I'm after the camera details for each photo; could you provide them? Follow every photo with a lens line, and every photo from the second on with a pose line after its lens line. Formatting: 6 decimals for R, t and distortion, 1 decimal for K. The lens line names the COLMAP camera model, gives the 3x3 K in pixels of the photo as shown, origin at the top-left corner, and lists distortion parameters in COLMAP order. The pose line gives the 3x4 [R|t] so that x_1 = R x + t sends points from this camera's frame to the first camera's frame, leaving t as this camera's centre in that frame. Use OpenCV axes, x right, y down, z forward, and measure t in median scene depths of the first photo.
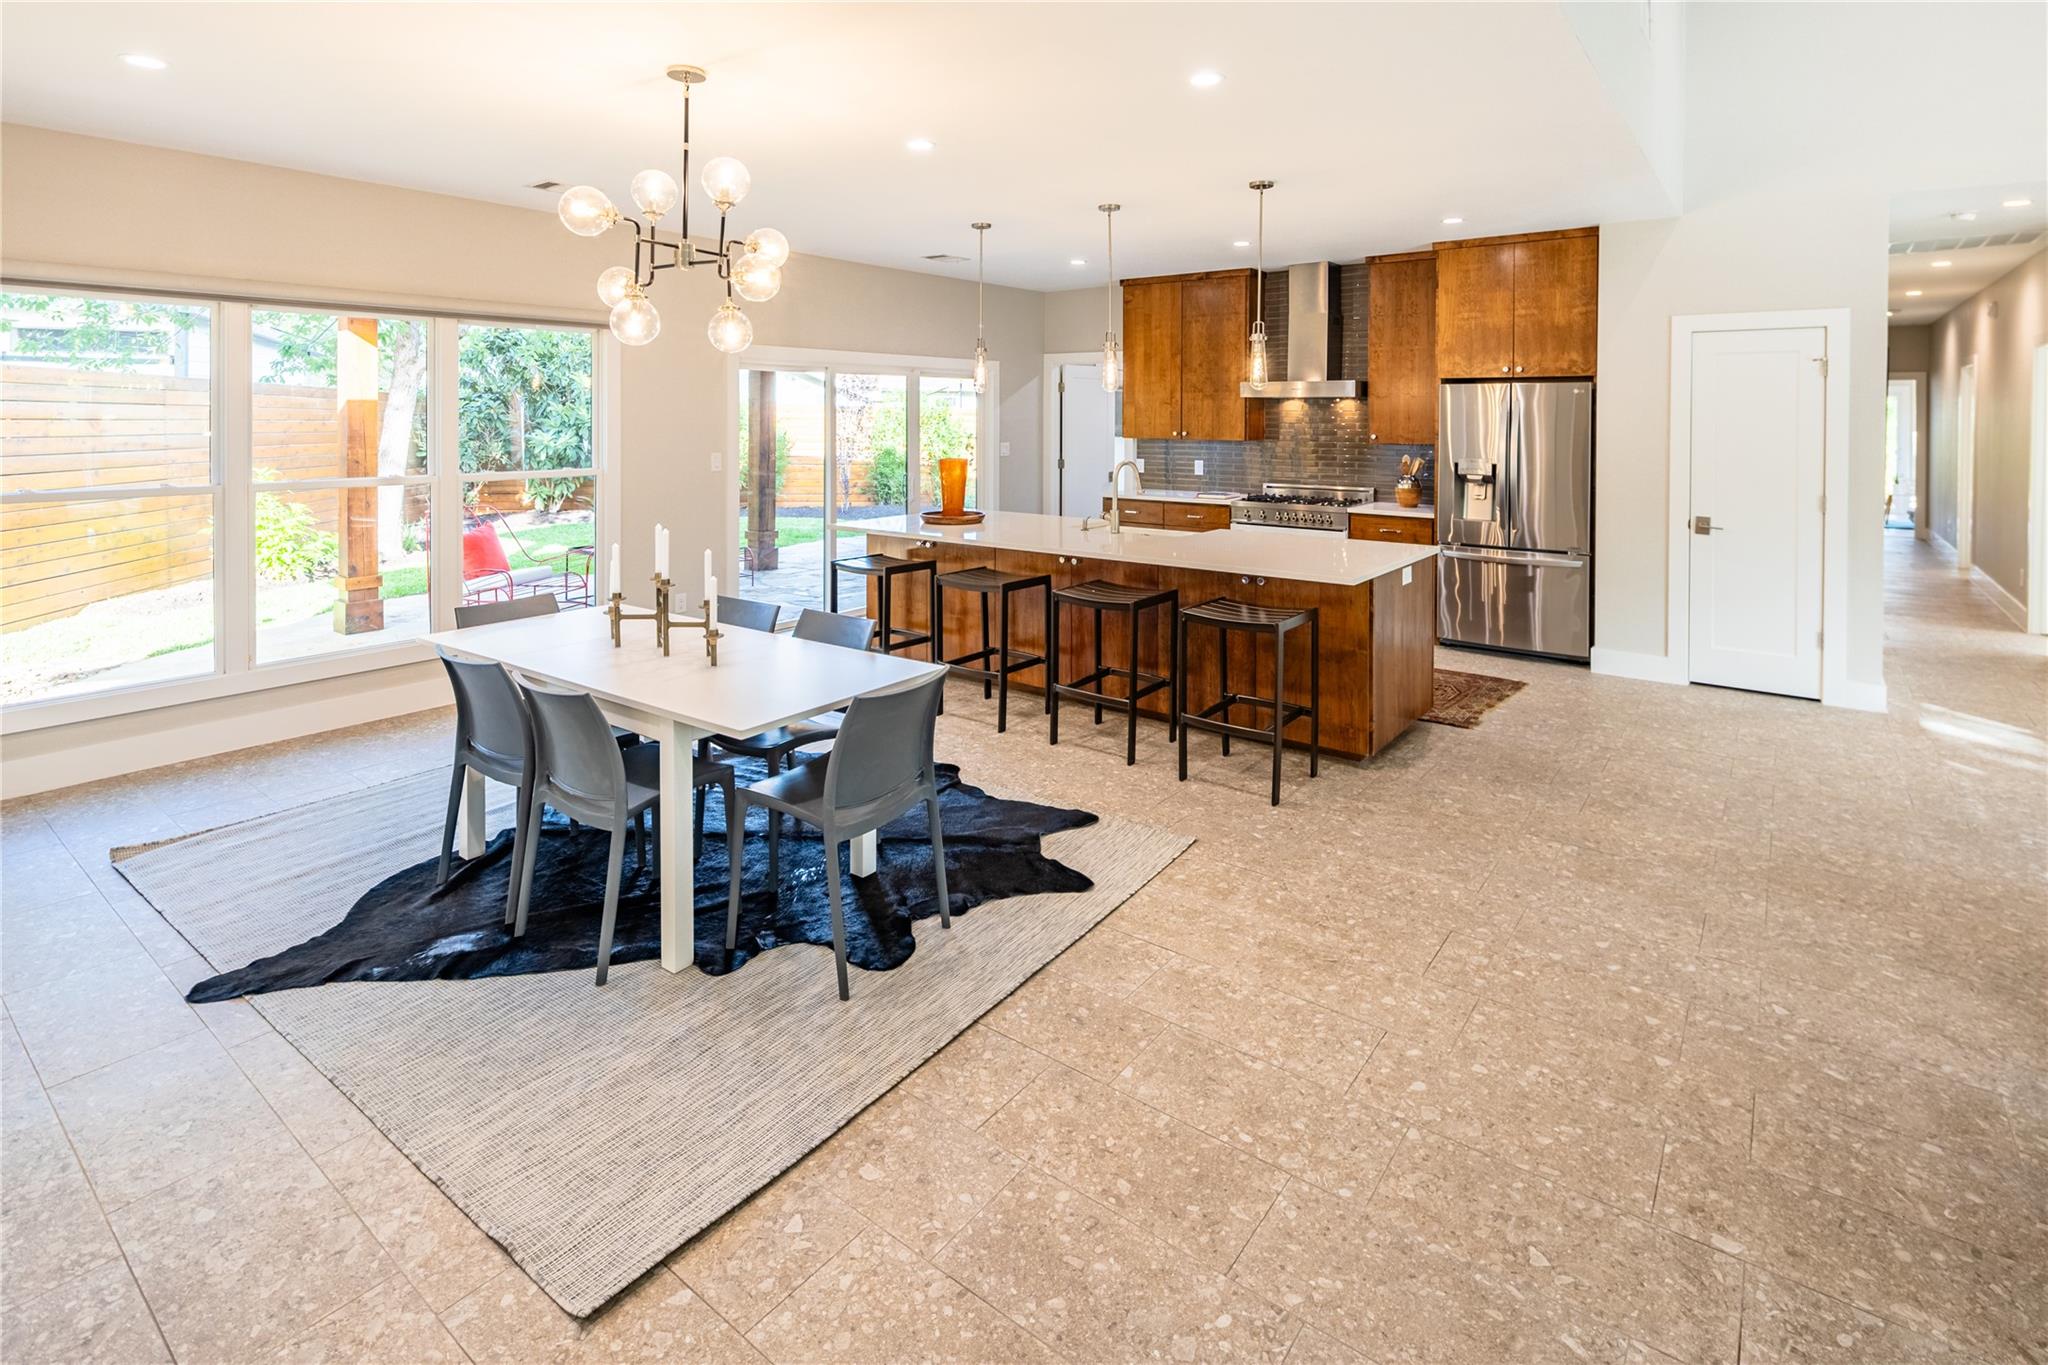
lens RADIAL K [[997.0, 0, 1042.5], [0, 997.0, 418.5], [0, 0, 1]] dist [0.002930, -0.001705]
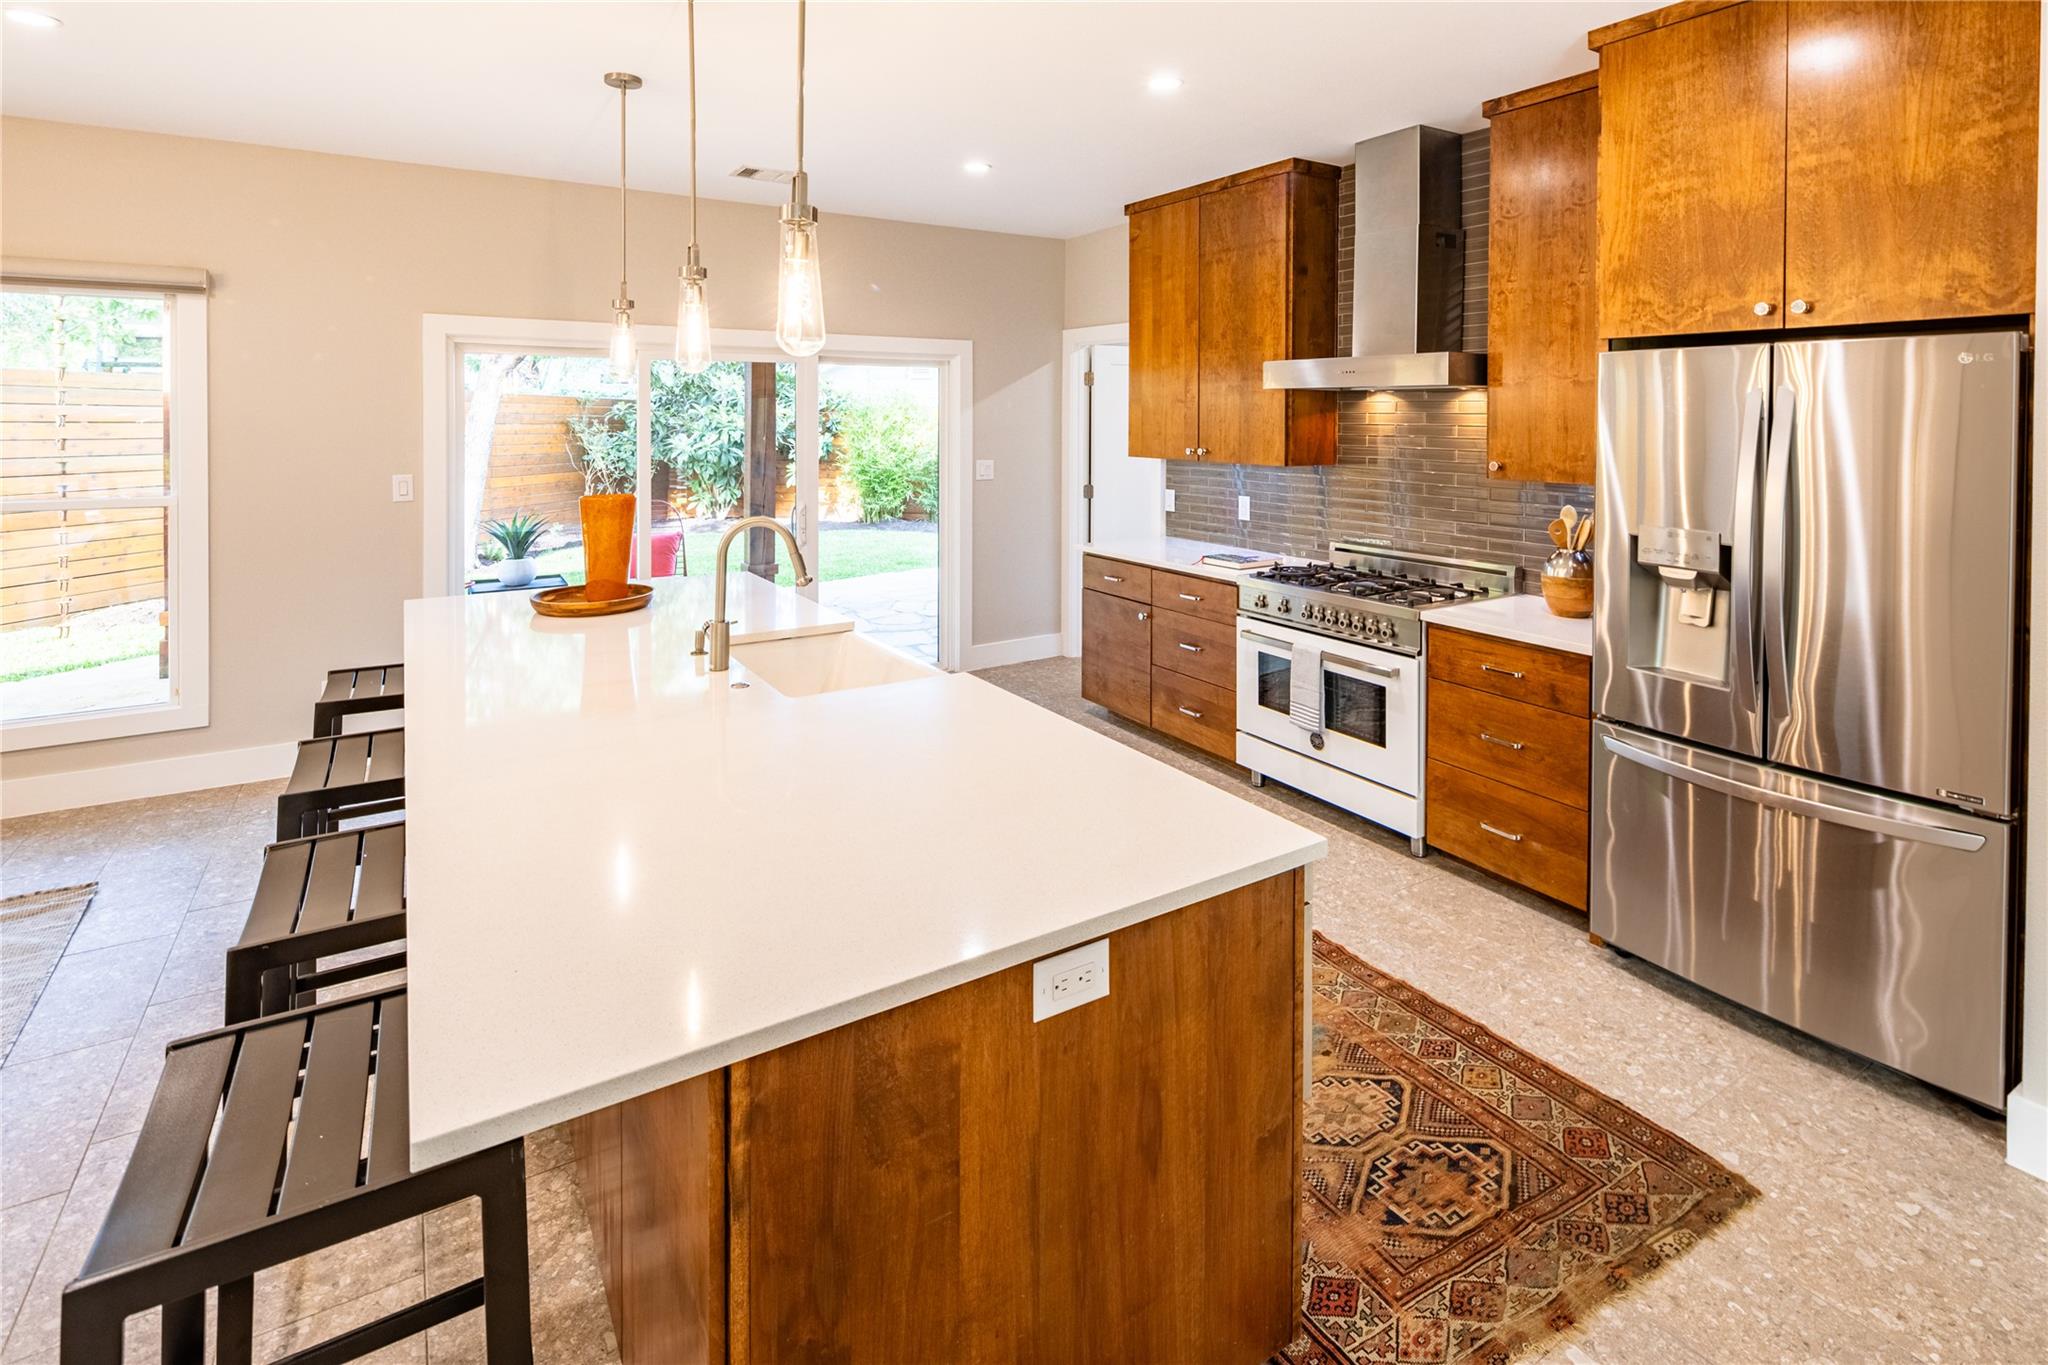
lens RADIAL K [[997.0, 0, 1042.5], [0, 997.0, 418.5], [0, 0, 1]] dist [0.002930, -0.001705]
pose [[0.938519, 0.002055, -0.345220, 0.334403], [-0.003113, 0.999992, -0.002510, -0.003577], [0.345213, 0.003431, 0.938518, 0.528967]]
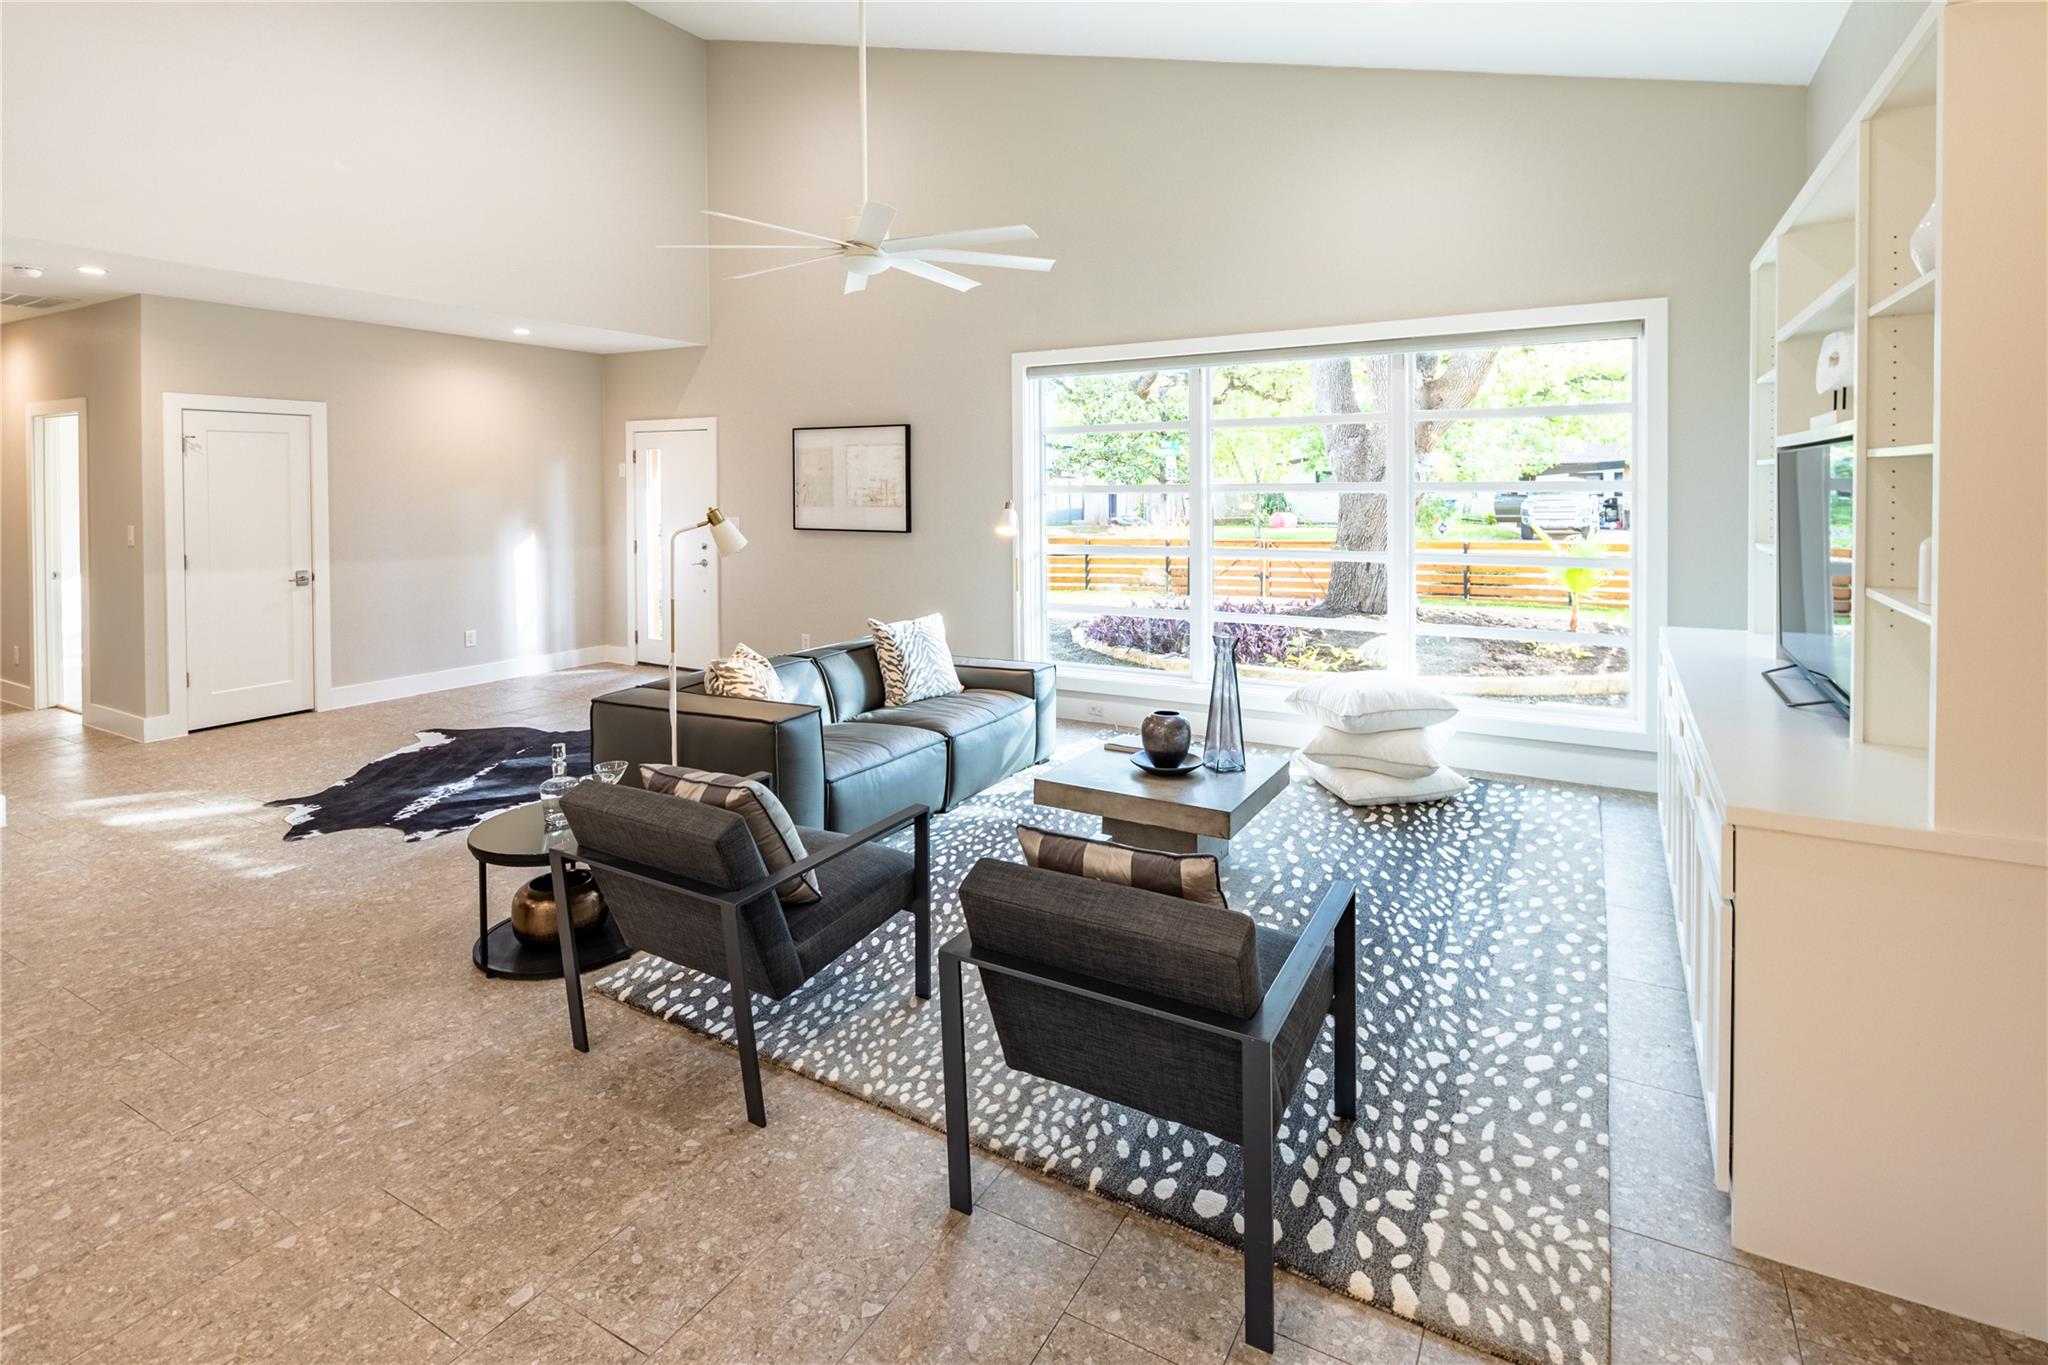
lens RADIAL K [[995.3, 0, 1042.9], [0, 995.3, 495.9], [0, 0, 1]] dist [0.002045, -0.004077]
pose [[-0.134560, -0.015626, 0.990782, -0.110919], [0.010549, 0.999796, 0.017201, -0.000351], [-0.990849, 0.012766, -0.134368, 0.175306]]
